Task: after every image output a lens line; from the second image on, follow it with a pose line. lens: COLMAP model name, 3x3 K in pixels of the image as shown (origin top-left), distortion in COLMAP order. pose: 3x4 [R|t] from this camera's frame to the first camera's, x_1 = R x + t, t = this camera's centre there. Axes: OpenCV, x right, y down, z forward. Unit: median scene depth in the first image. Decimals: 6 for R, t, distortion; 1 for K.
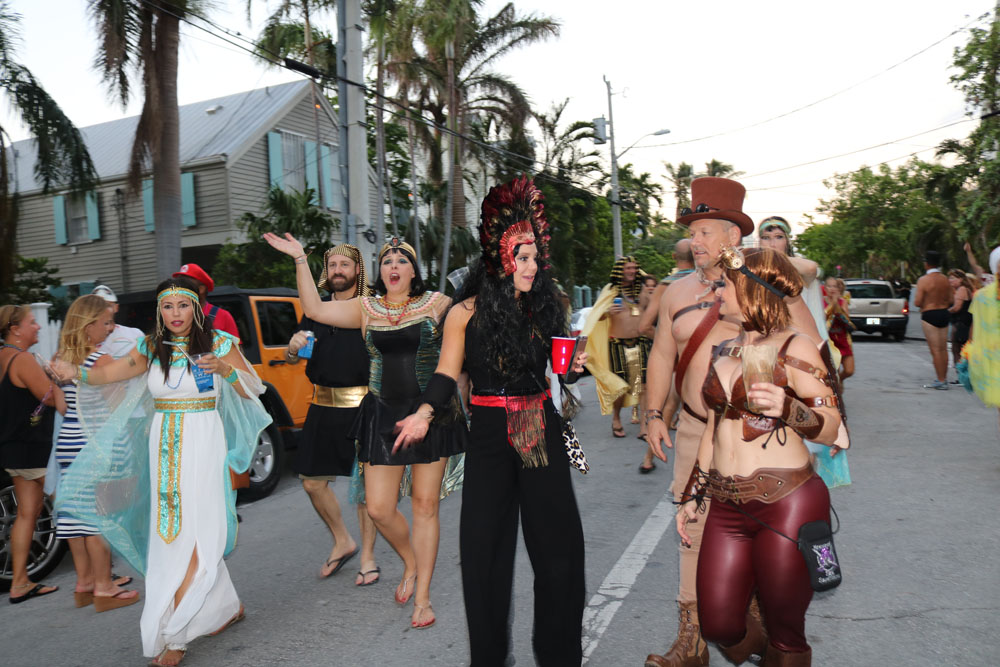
lens RADIAL K [[818.1, 0, 493.9], [0, 818.1, 333.2], [0, 0, 1]] dist [-0.134147, 0.073321]
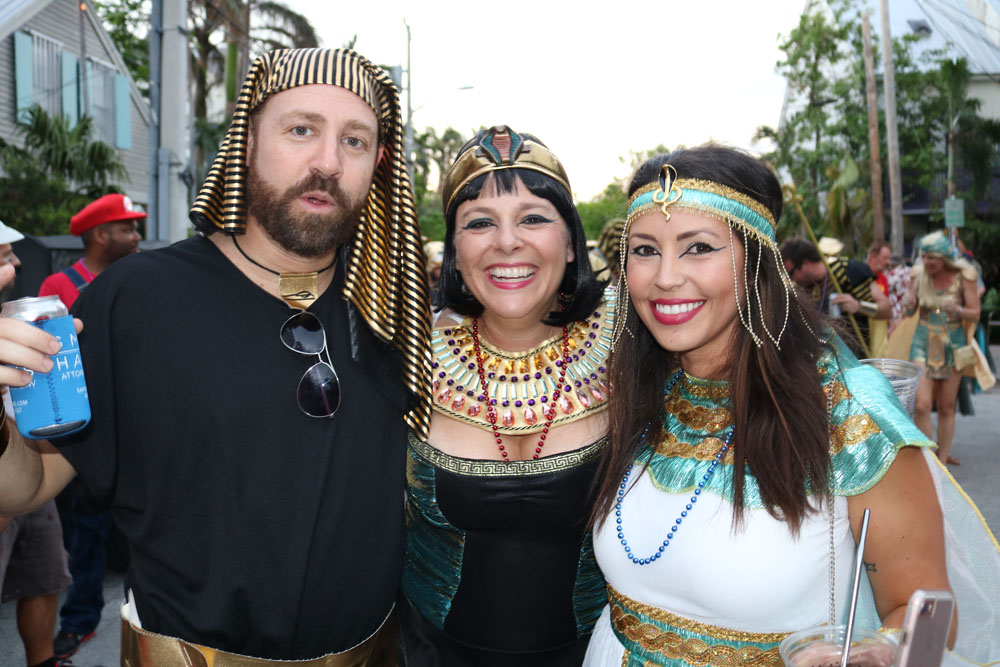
lens RADIAL K [[887.8, 0, 505.0], [0, 887.8, 334.3], [0, 0, 1]] dist [-0.157396, 0.109349]
pose [[0.947311, 0.024559, 0.319373, -0.055214], [-0.034494, 0.999080, 0.025487, -0.002100], [-0.318453, -0.035161, 0.947286, 0.058087]]
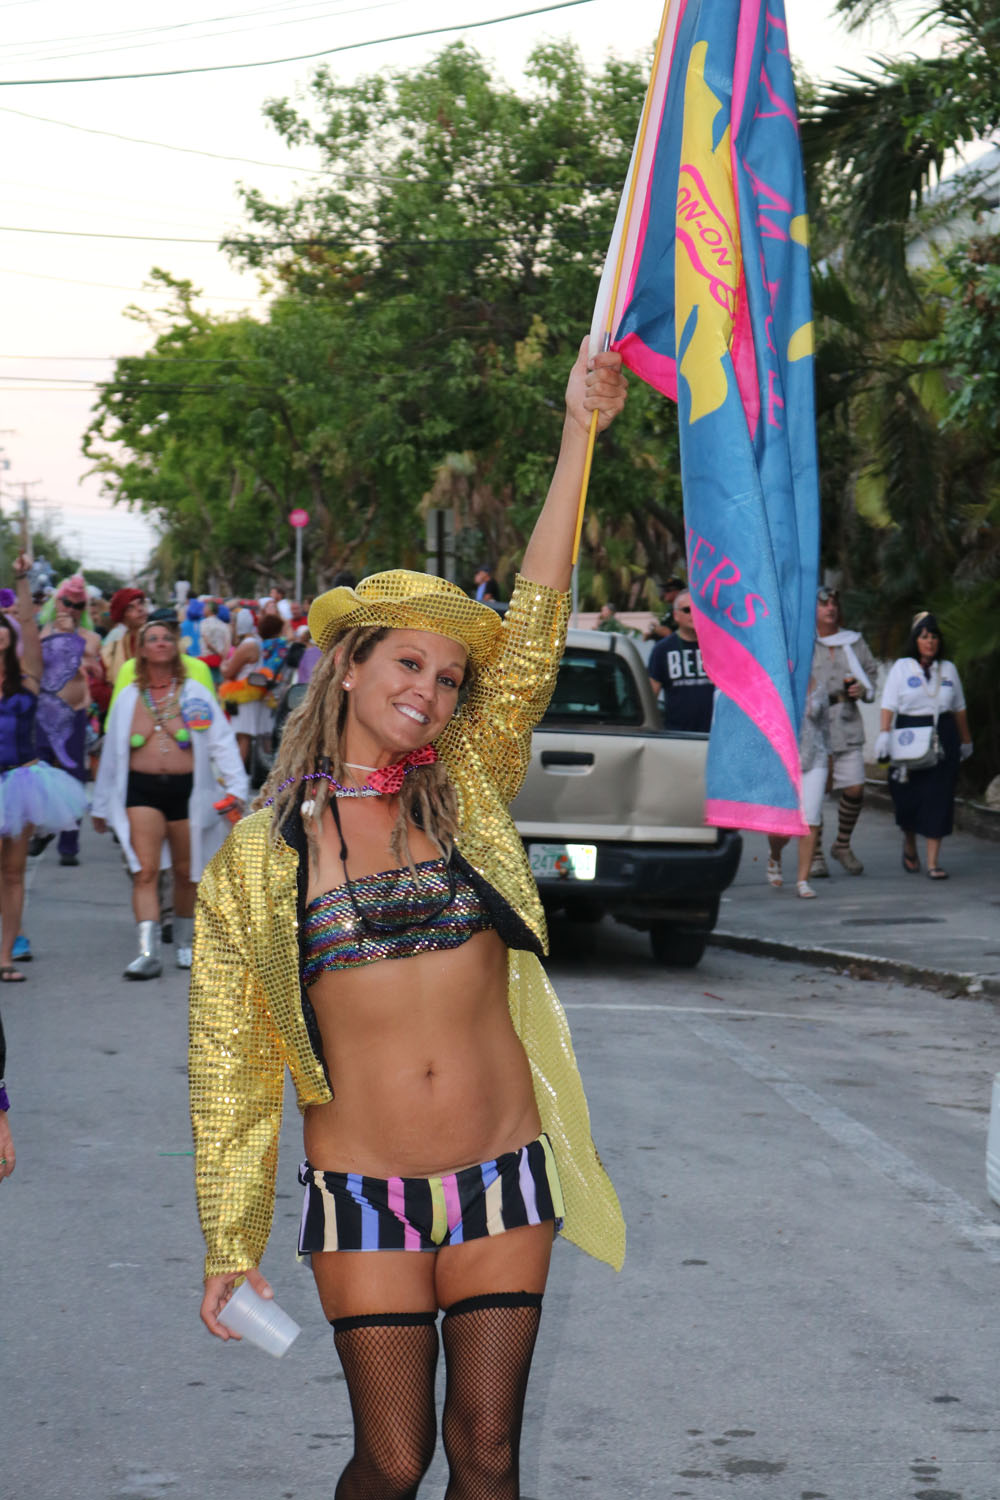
lens RADIAL K [[3656.1, 0, 498.4], [0, 3656.1, 752.2], [0, 0, 1]] dist [-0.128763, 0.000000]
pose [[0.891302, 0.023872, 0.452781, 0.060065], [-0.021352, 0.999715, -0.010677, -0.020041], [-0.452907, -0.000151, 0.891558, 0.180043]]
